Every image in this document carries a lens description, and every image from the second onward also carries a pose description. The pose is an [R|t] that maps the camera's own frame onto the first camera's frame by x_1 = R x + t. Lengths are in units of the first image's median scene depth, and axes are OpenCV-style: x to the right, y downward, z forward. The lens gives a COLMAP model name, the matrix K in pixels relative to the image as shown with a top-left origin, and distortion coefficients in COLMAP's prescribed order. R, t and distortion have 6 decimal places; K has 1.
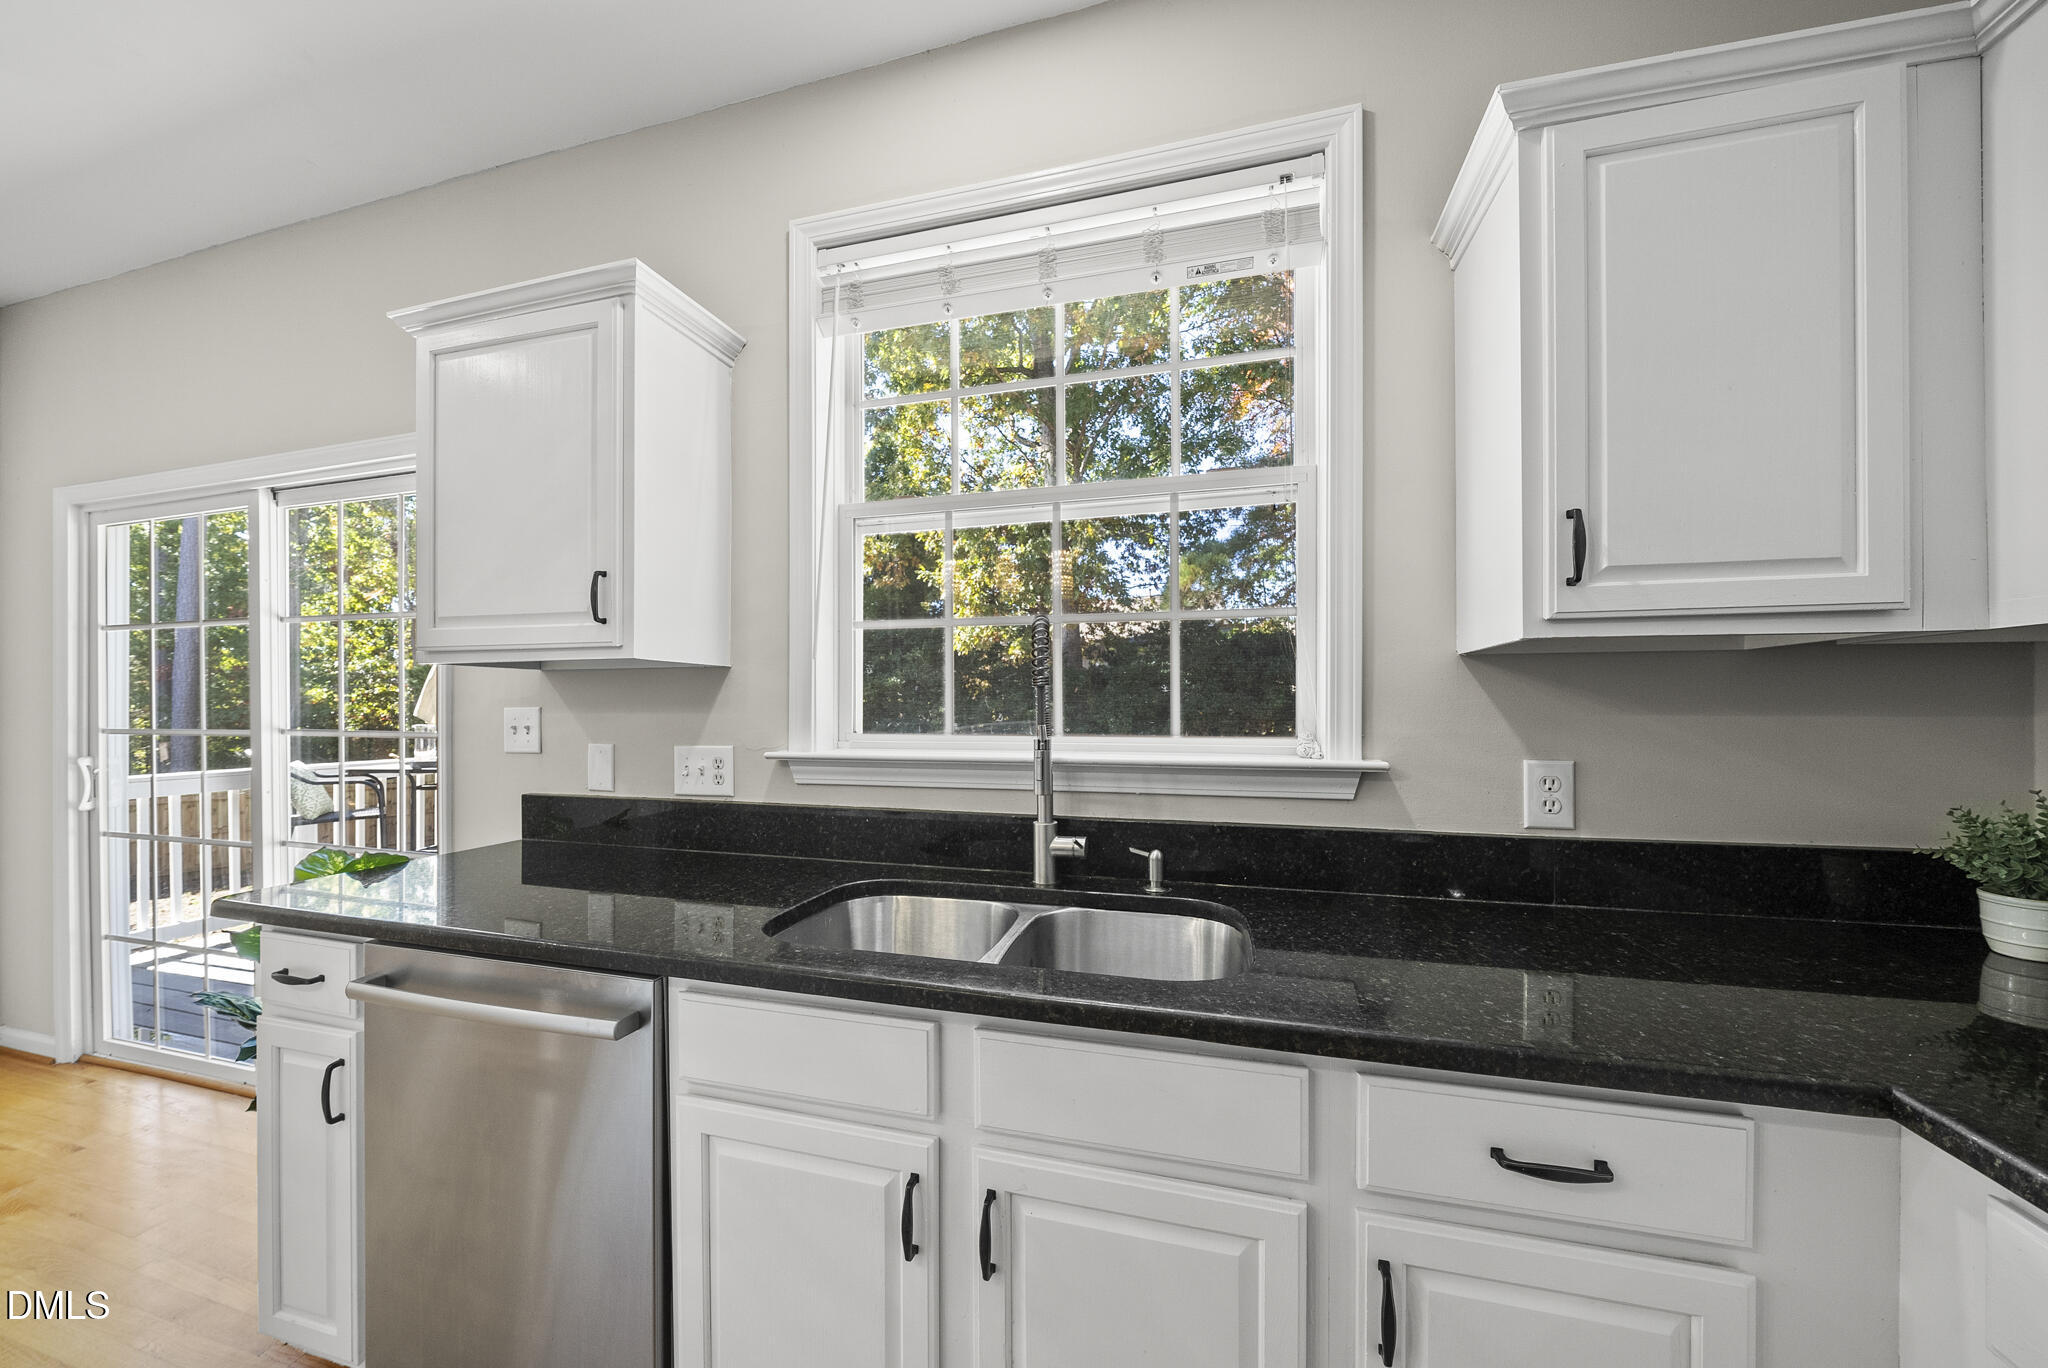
lens RADIAL K [[700.5, 0, 1023.7], [0, 700.5, 704.9], [0, 0, 1]] dist [-0.008543, 0.000383]
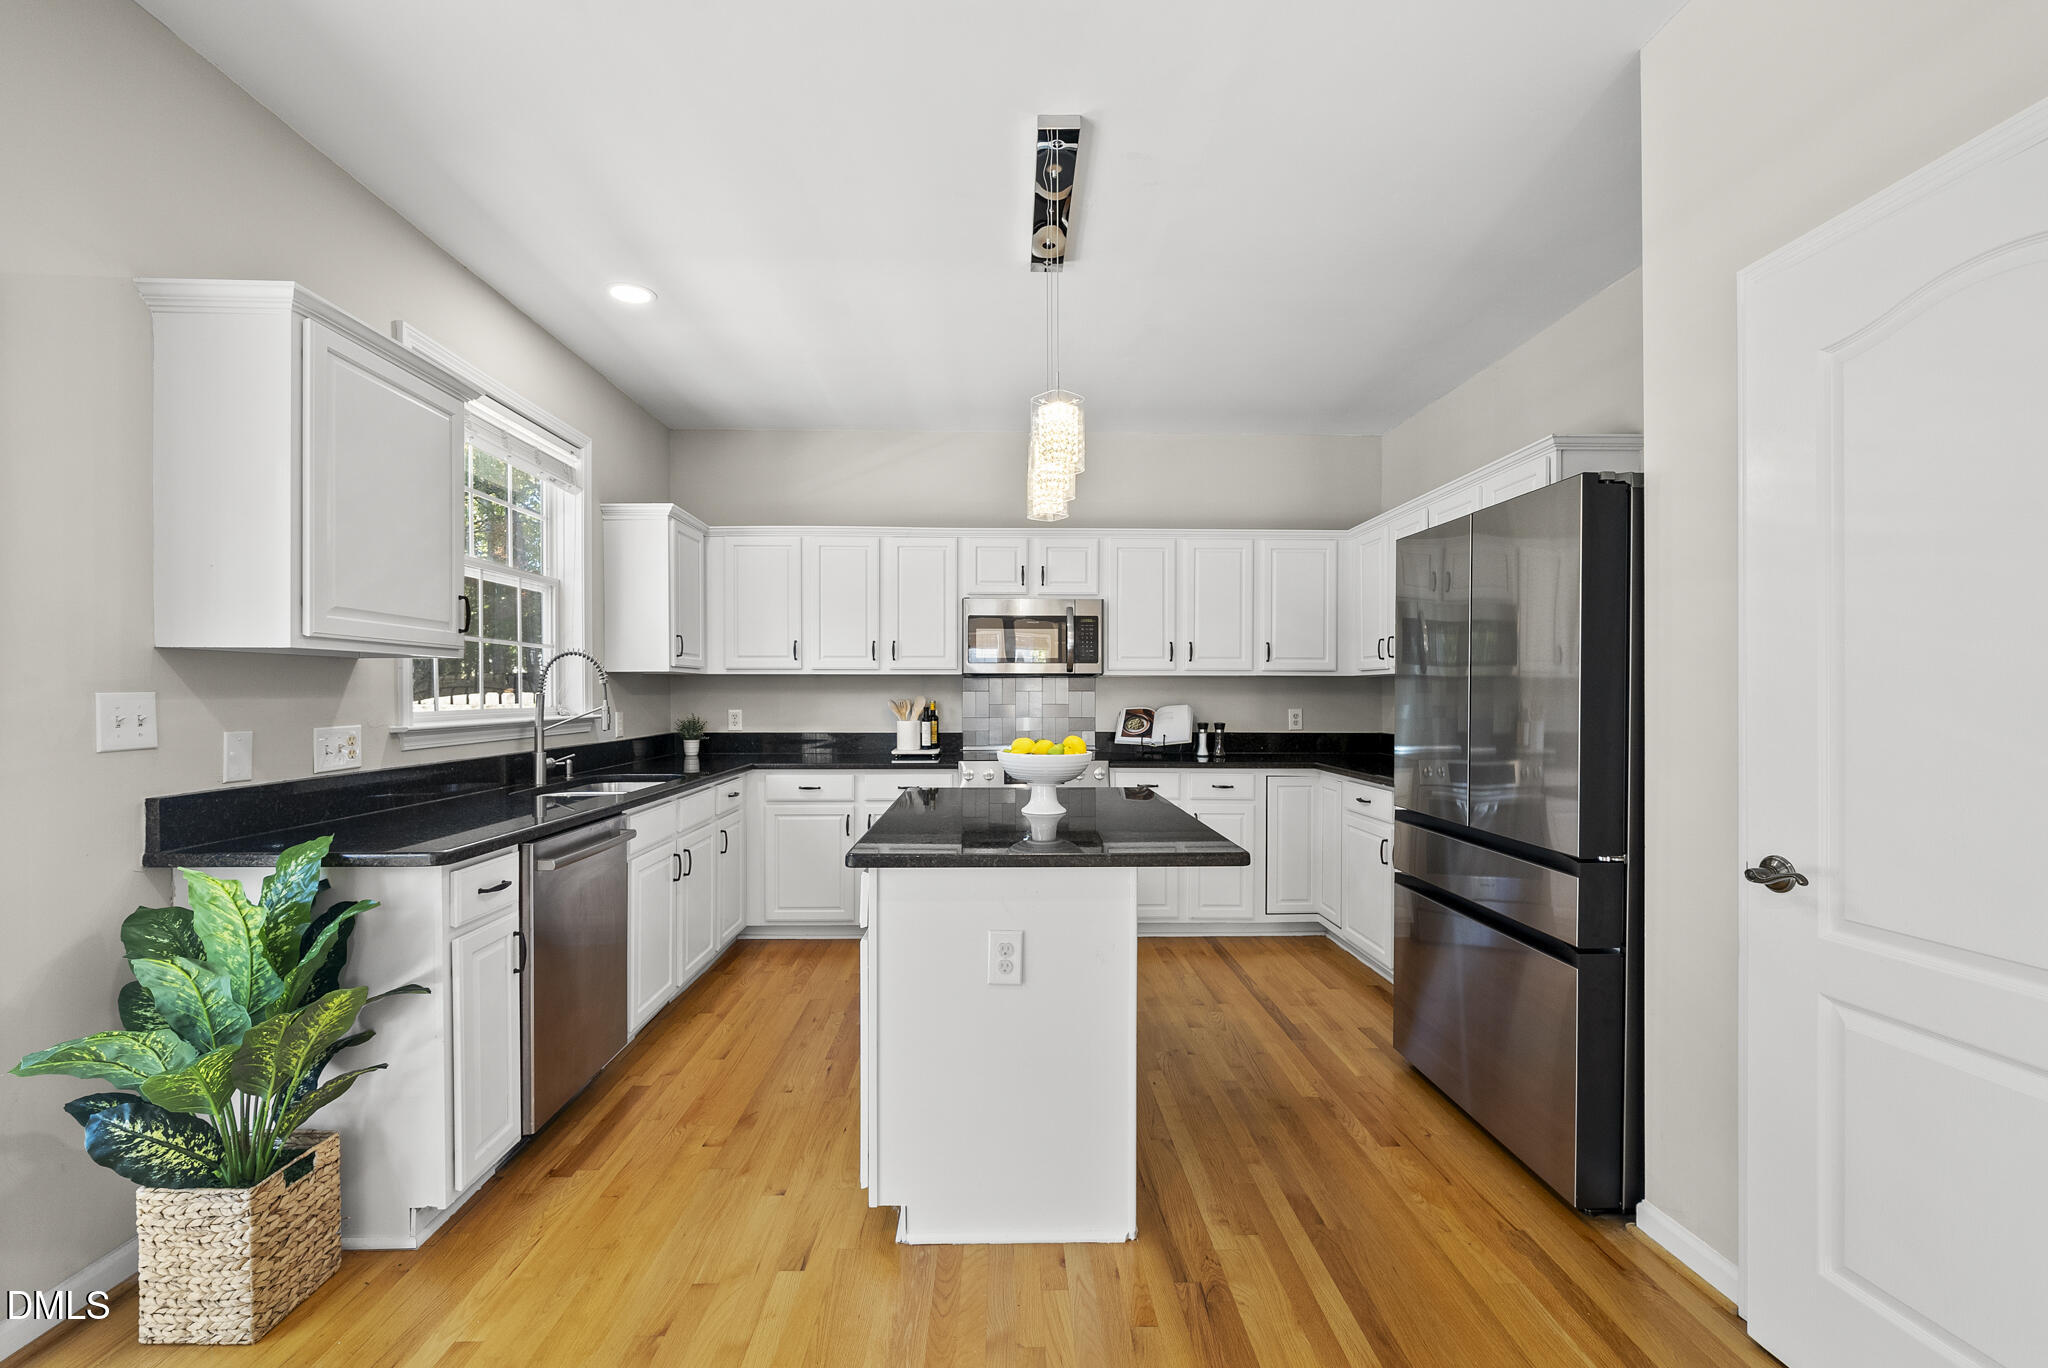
lens RADIAL K [[847.6, 0, 1011.8], [0, 847.6, 694.2], [0, 0, 1]] dist [-0.001467, -0.000123]
pose [[-0.283098, -0.002469, 0.959088, -2.770525], [-0.002751, 0.999995, 0.001762, 0.000305], [-0.959087, -0.002139, -0.283103, 0.449586]]
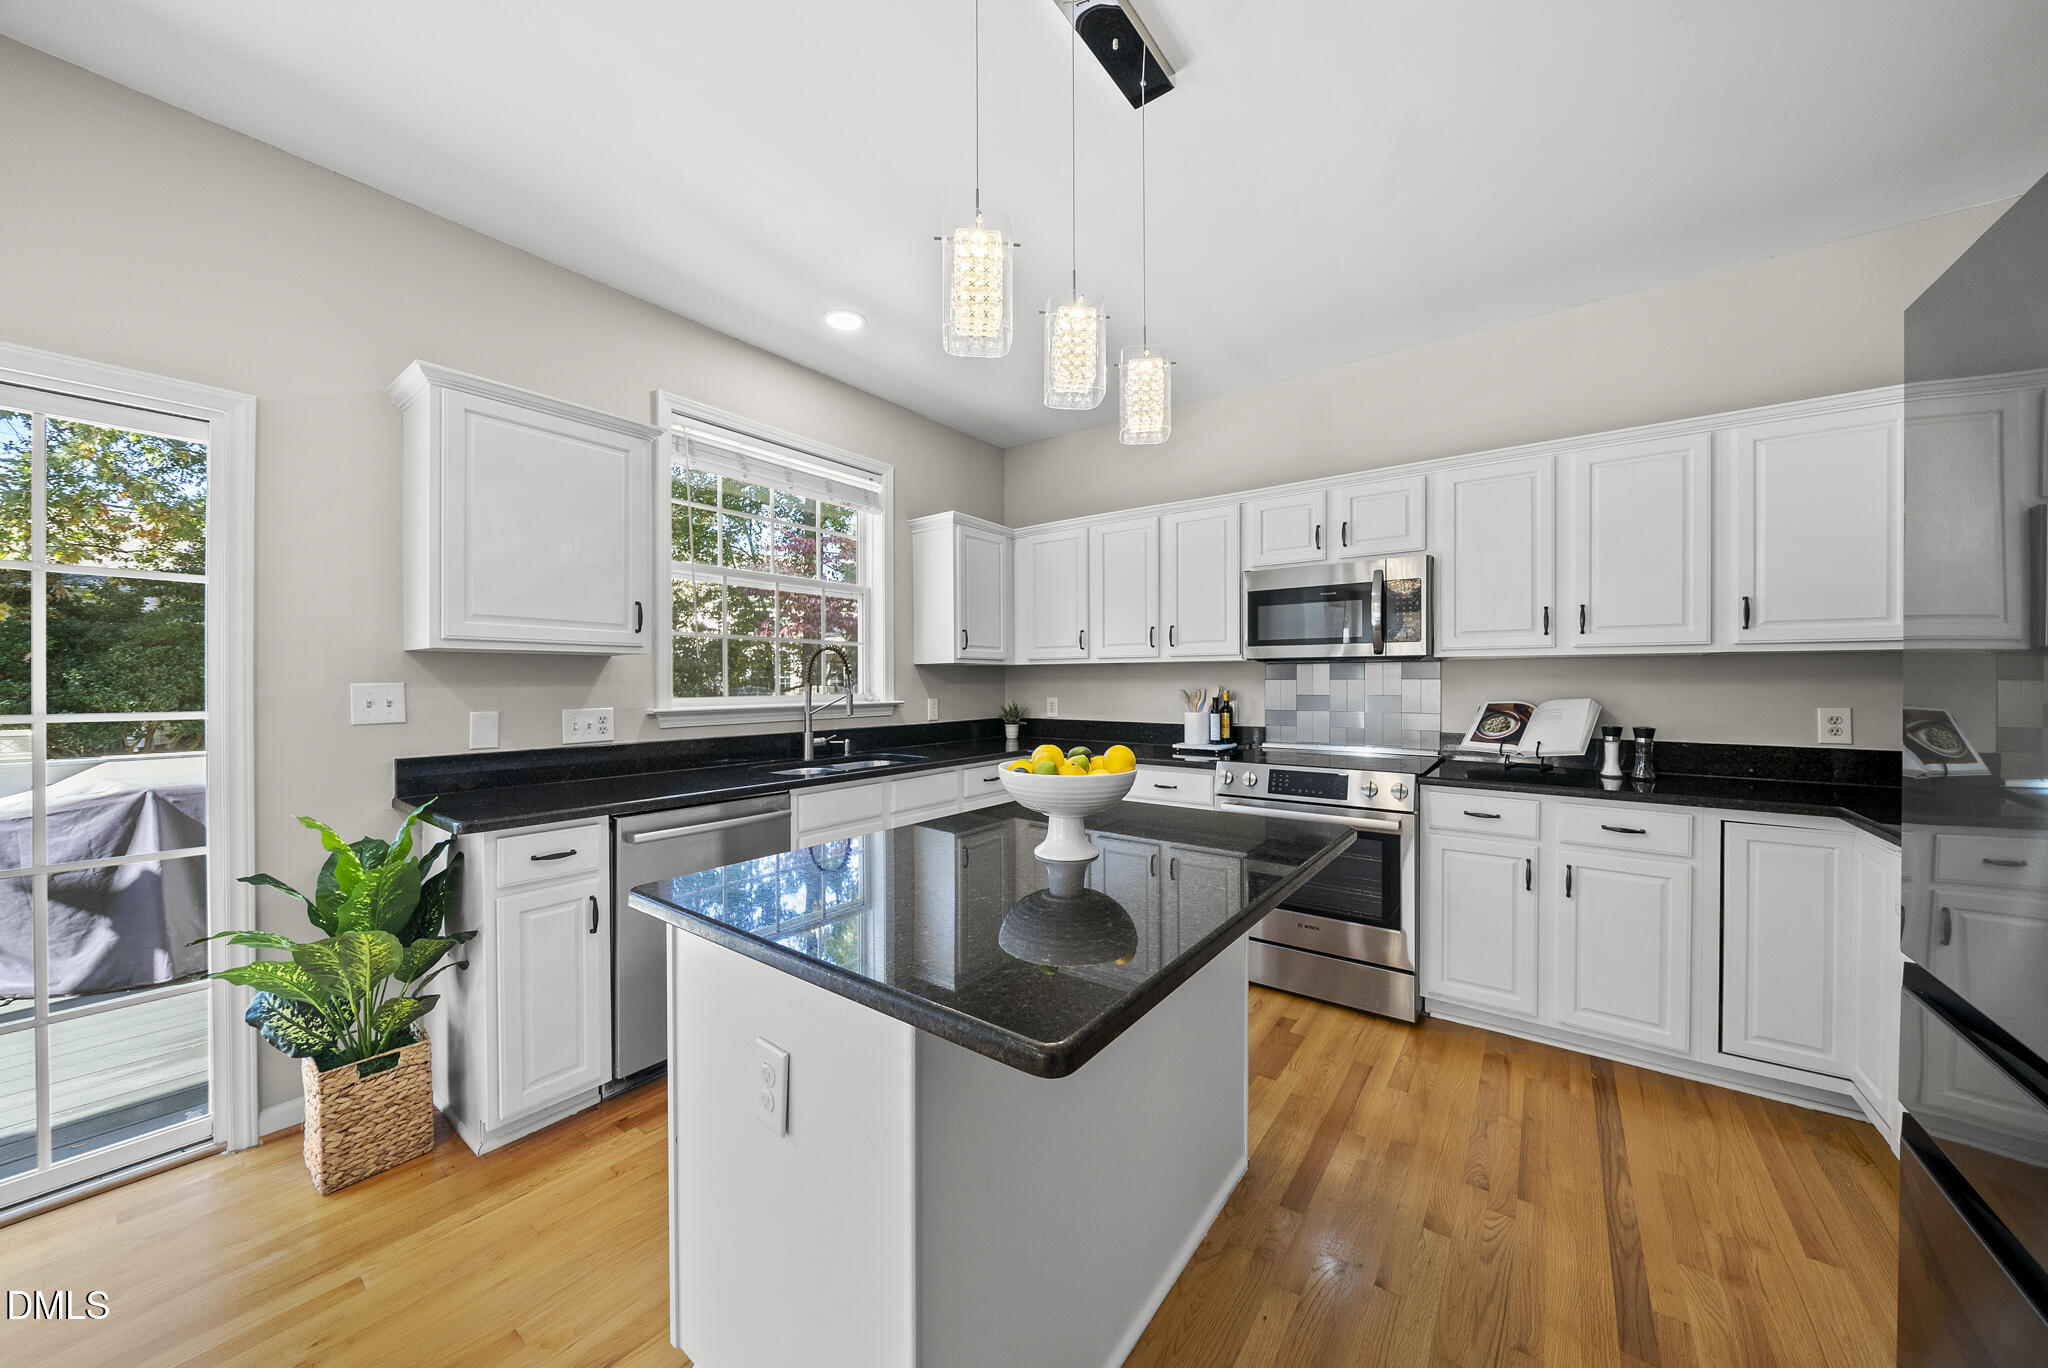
lens RADIAL K [[700.5, 0, 1020.7], [0, 700.5, 683.1], [0, 0, 1]] dist [-0.008543, 0.000383]
pose [[0.370461, -0.002603, 0.928844, -1.977680], [-0.000048, 0.999996, 0.002822, -0.000383], [-0.928848, -0.001090, 0.370459, -0.525972]]
